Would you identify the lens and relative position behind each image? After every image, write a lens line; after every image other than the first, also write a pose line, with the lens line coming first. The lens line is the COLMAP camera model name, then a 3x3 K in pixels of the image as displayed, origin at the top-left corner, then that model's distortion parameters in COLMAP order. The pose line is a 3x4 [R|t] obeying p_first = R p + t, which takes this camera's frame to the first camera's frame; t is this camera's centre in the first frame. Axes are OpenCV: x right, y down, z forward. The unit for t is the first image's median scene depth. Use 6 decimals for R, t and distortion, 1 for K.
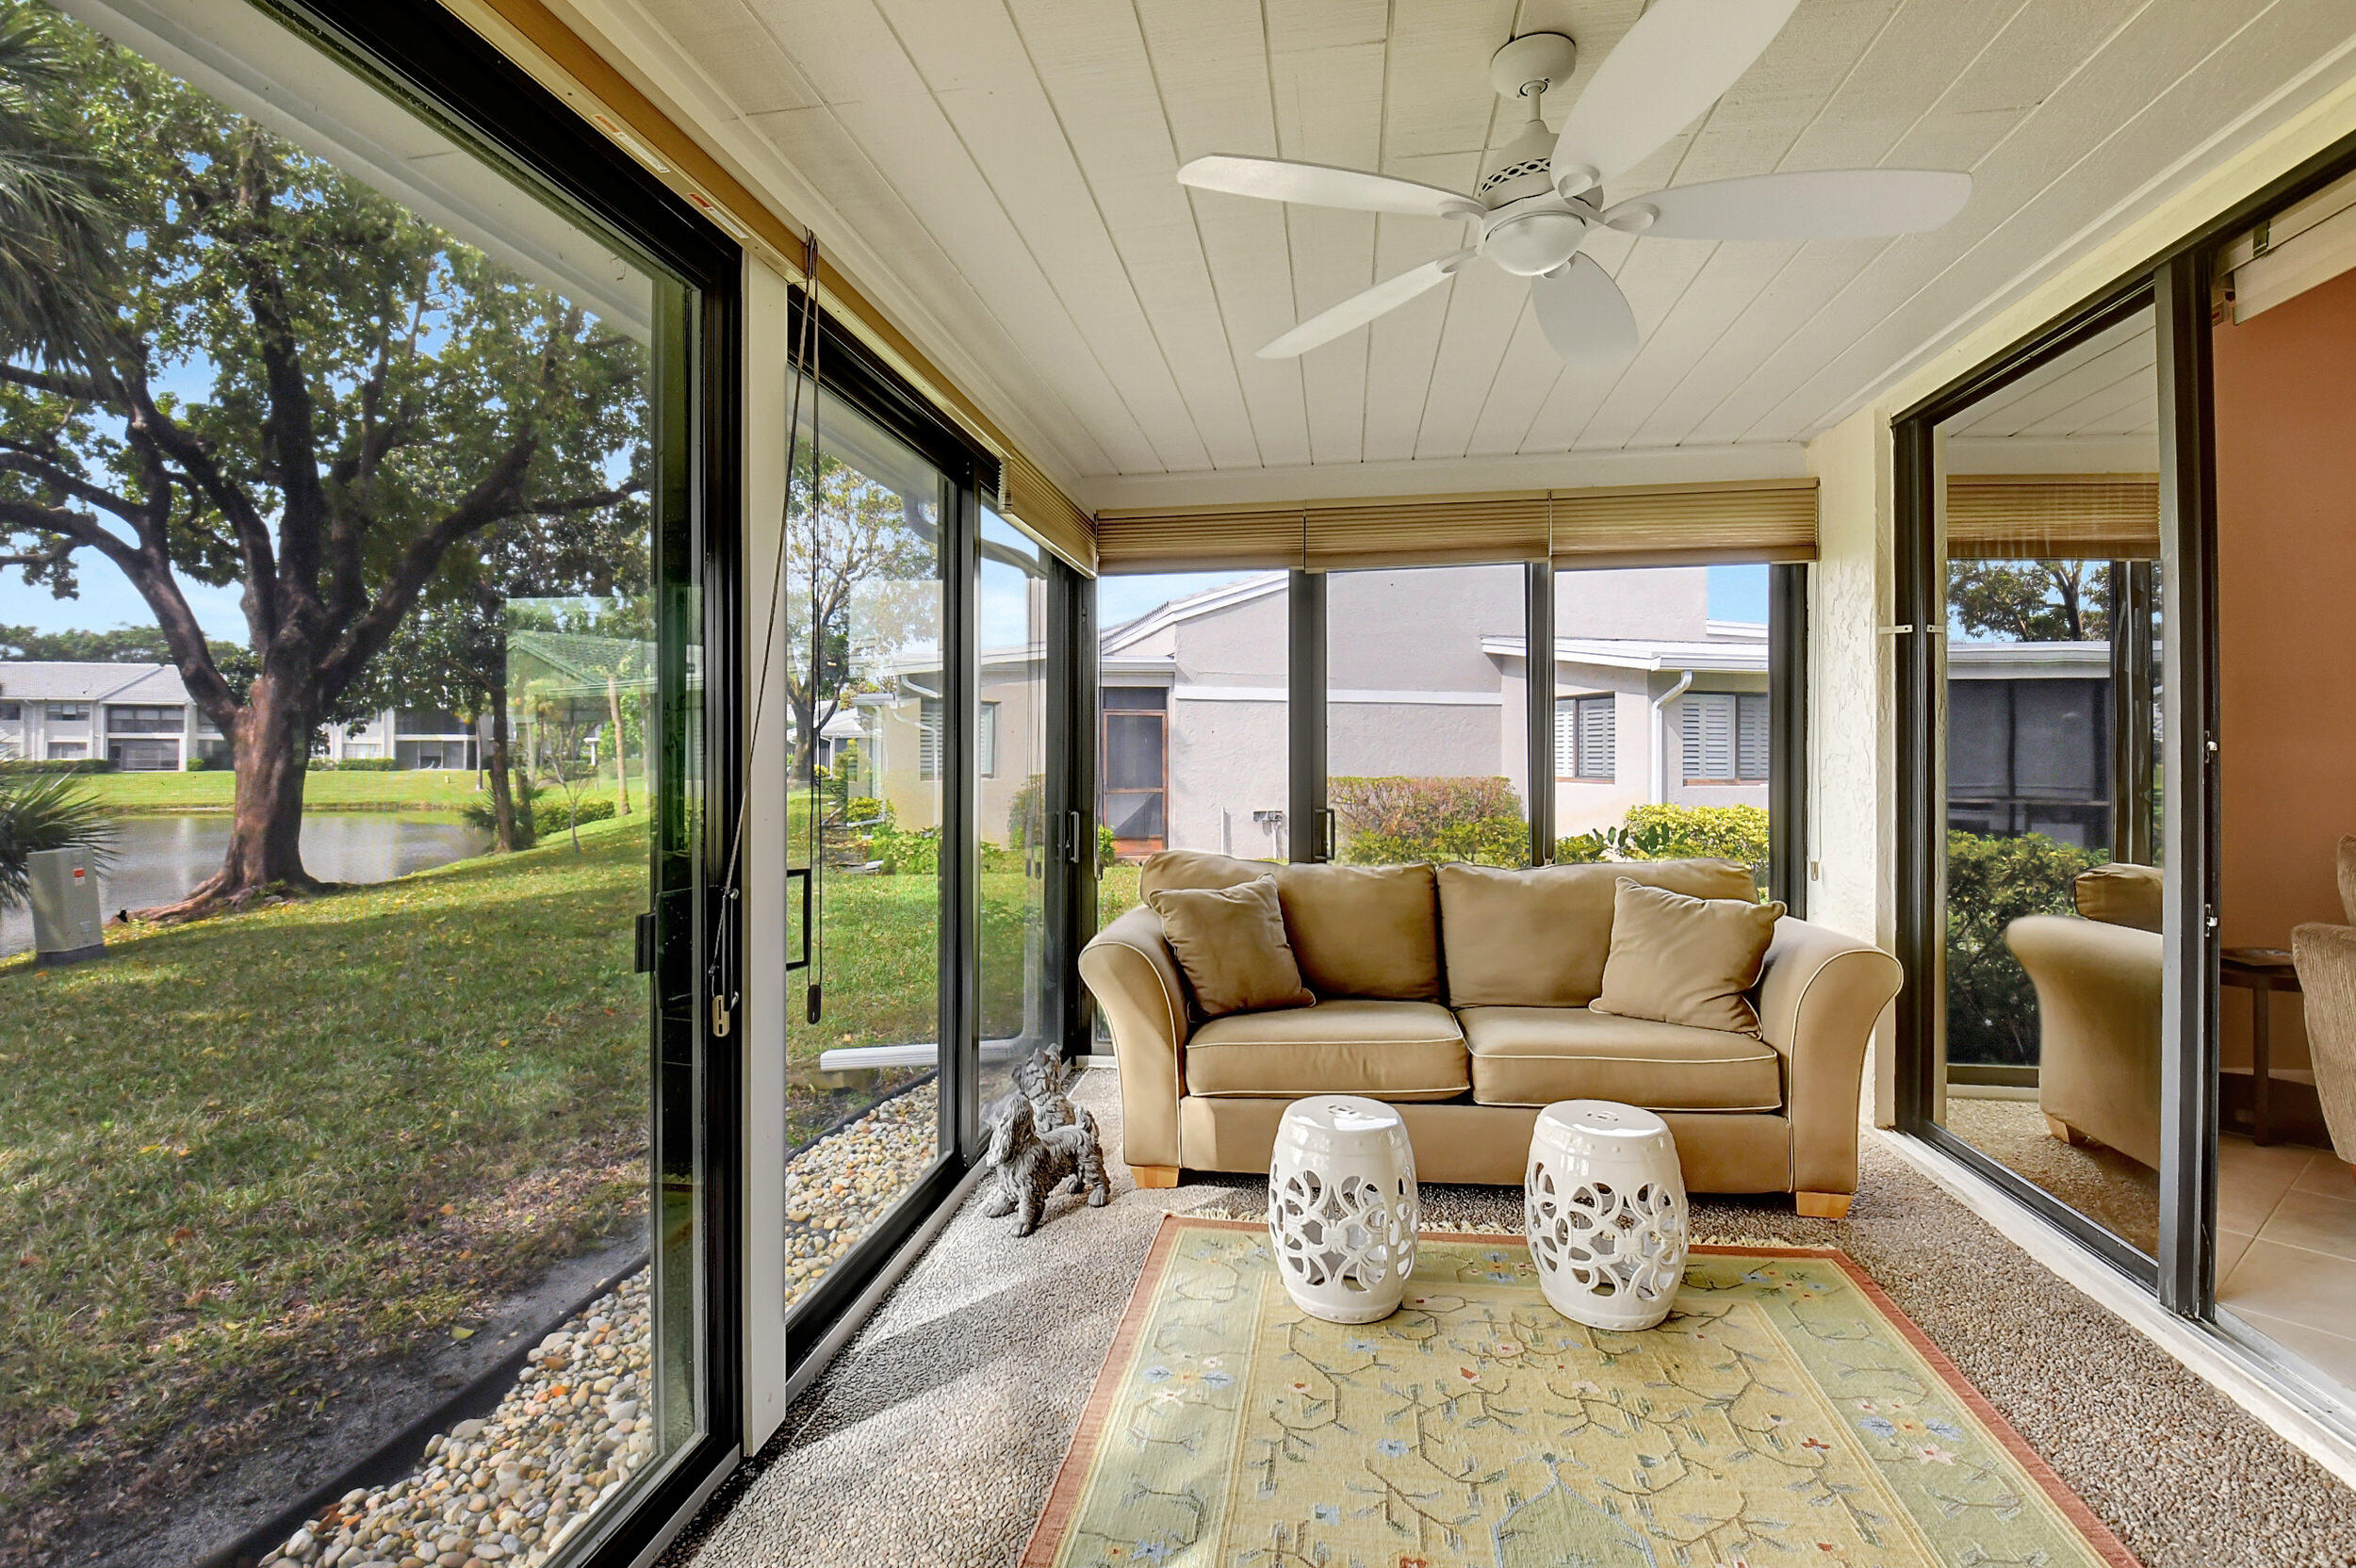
lens RADIAL K [[1045.9, 0, 1225.9], [0, 1045.9, 750.6], [0, 0, 1]] dist [-0.038044, -0.000092]
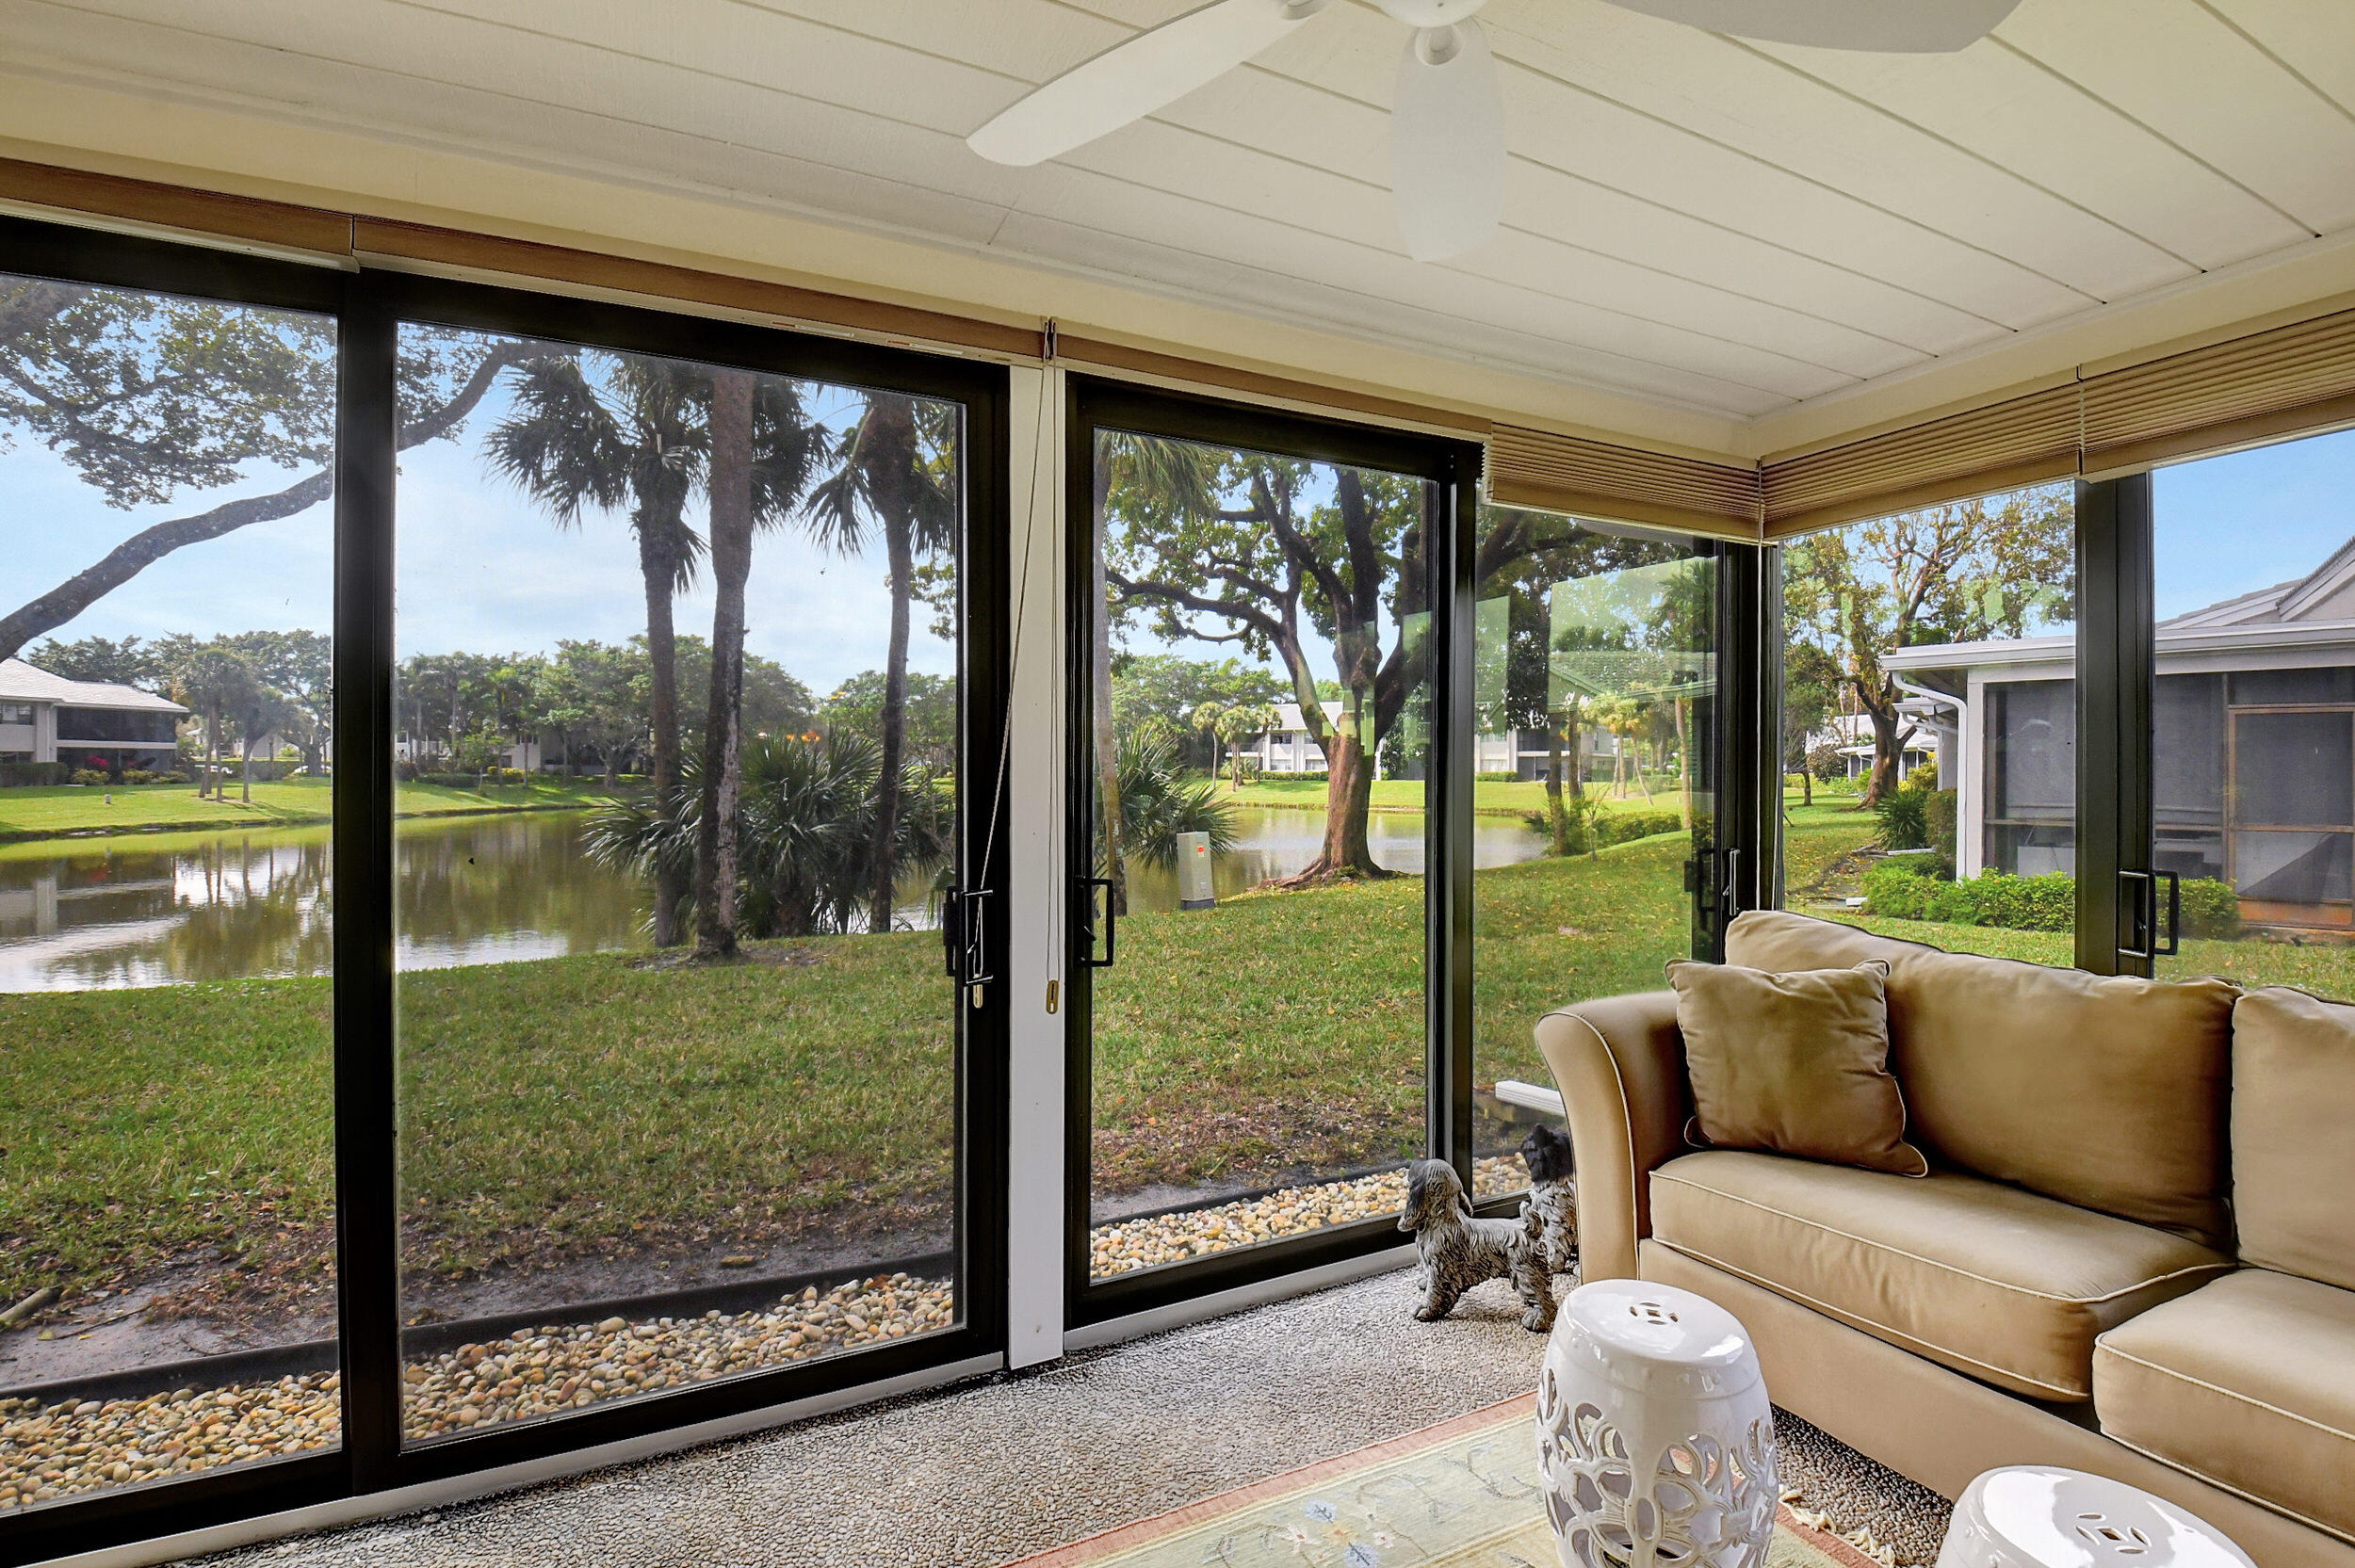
lens RADIAL K [[1062.2, 0, 1184.7], [0, 1062.2, 771.1], [0, 0, 1]] dist [0.001107, -0.016723]
pose [[0.542949, 0.005707, -0.839746, 0.092091], [-0.000944, 0.999980, 0.006185, -0.001555], [0.839765, -0.002566, 0.542944, 0.068073]]
